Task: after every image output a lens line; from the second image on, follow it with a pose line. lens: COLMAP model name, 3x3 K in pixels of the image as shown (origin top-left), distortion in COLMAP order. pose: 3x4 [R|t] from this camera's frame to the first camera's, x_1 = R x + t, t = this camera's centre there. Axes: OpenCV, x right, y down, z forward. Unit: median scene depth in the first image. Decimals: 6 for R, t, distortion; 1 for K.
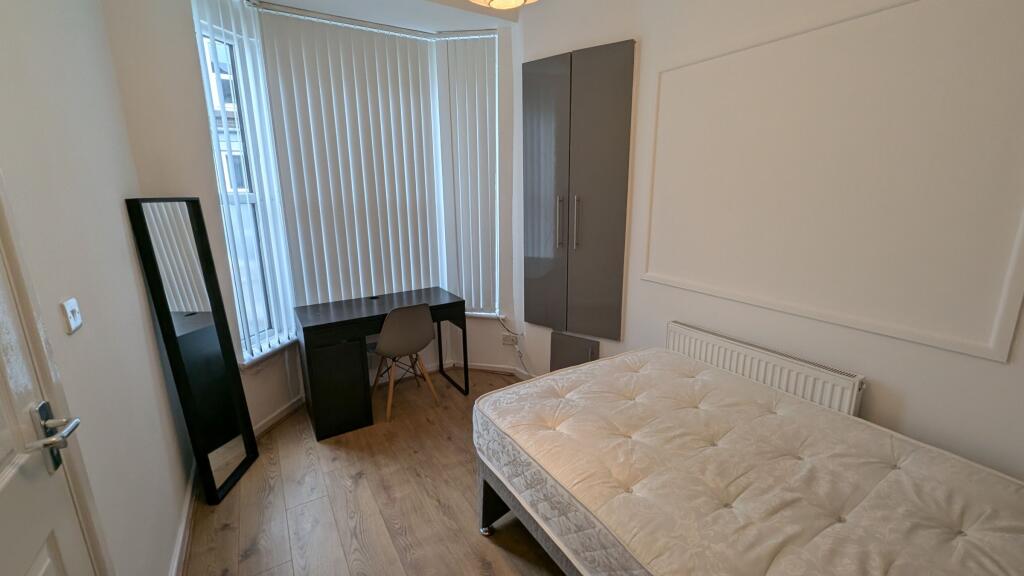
lens RADIAL K [[416.2, 0, 515.0], [0, 416.2, 285.4], [0, 0, 1]] dist [0.001325, -0.000723]
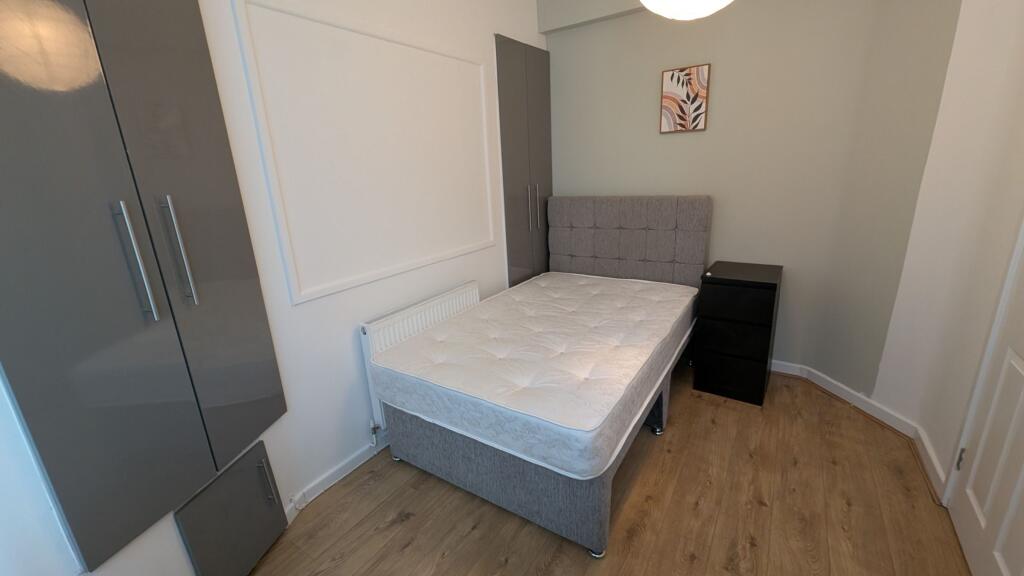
lens RADIAL K [[416.2, 0, 515.0], [0, 416.2, 285.4], [0, 0, 1]] dist [0.001325, -0.000723]
pose [[-0.426252, -0.219590, 0.877548, -0.548547], [0.253818, 0.902088, 0.349018, -0.230327], [-0.868266, 0.371507, -0.328781, 1.057001]]
